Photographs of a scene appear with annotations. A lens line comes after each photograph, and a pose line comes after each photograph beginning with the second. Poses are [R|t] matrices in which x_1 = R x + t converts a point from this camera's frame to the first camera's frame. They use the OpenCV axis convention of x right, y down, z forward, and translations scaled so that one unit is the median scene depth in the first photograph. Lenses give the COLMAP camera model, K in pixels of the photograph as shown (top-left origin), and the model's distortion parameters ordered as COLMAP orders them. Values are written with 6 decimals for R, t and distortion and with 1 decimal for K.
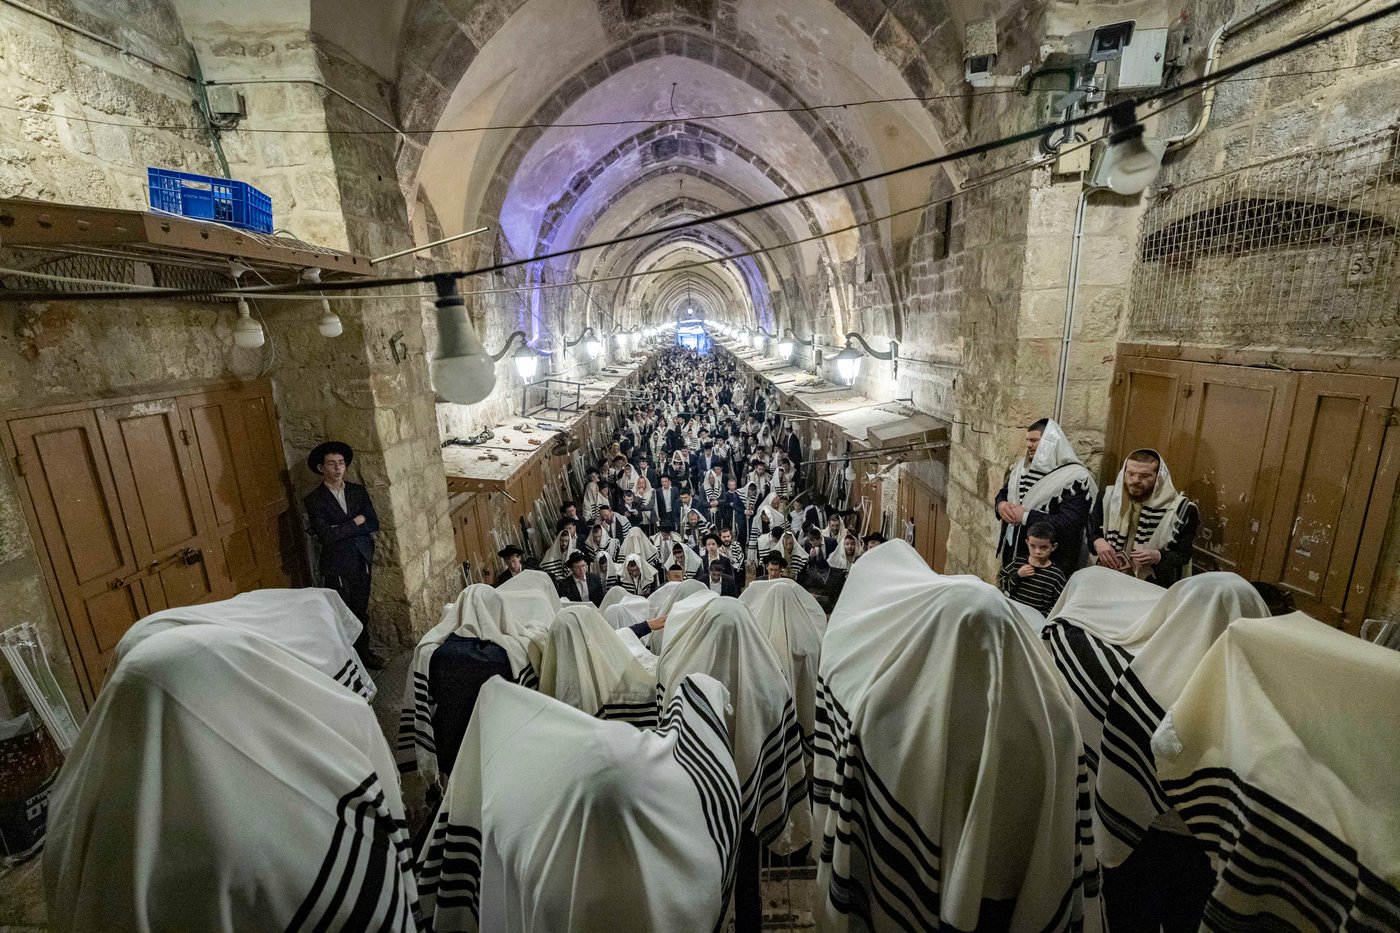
lens RADIAL K [[606.2, 0, 689.5], [0, 606.2, 463.9], [0, 0, 1]] dist [-0.002368, -0.000069]
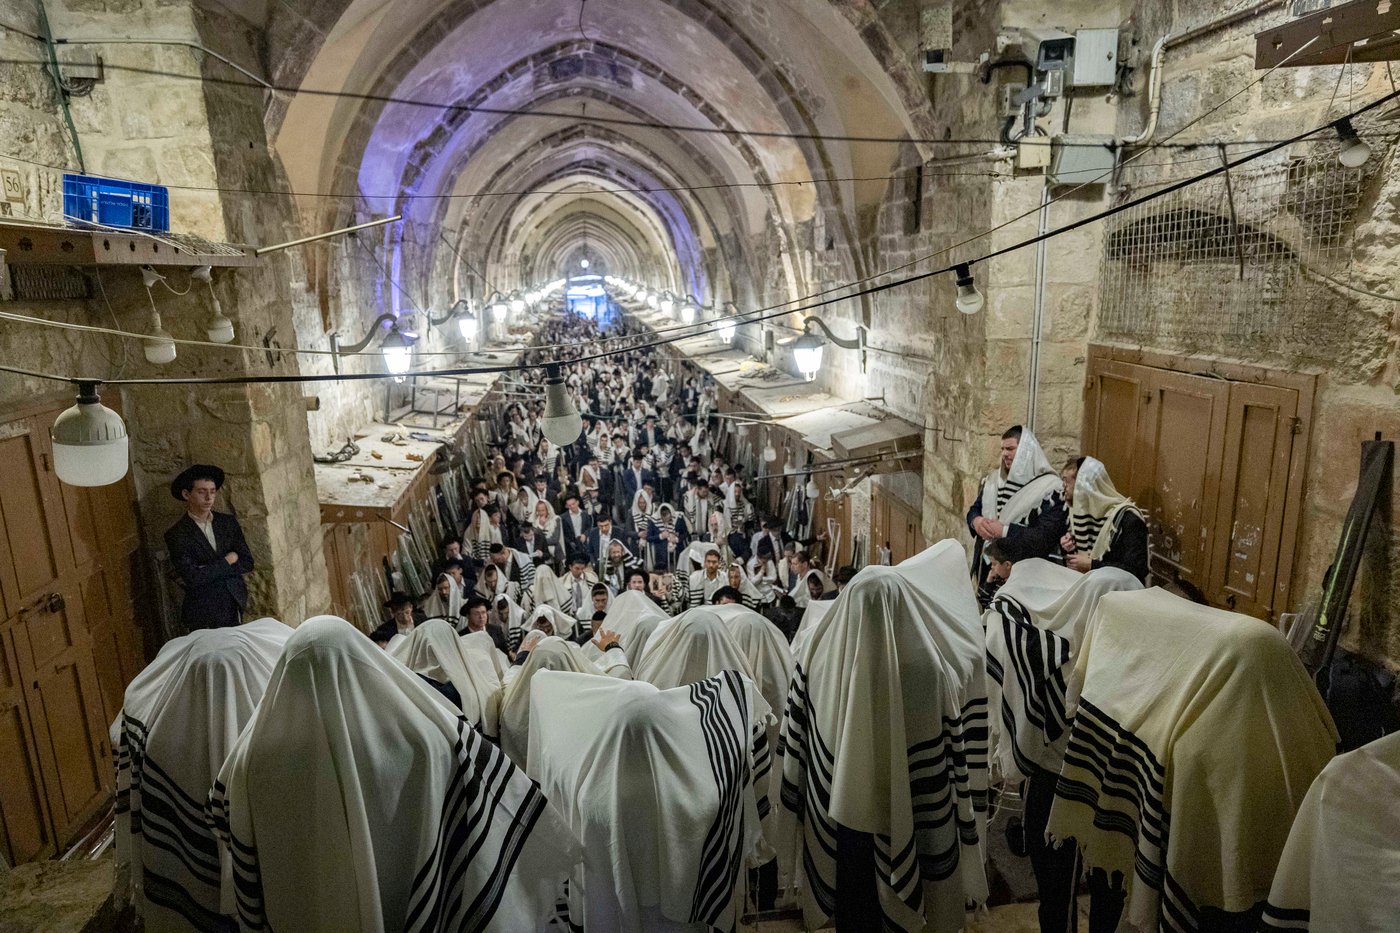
lens RADIAL K [[877.6, 0, 684.0], [0, 877.6, 463.9], [0, 0, 1]] dist [0.003587, -0.006804]
pose [[0.993418, -0.017434, 0.113211, -0.059792], [0.019666, 0.999633, -0.018624, -0.000746], [-0.112844, 0.020728, 0.993396, -0.231410]]
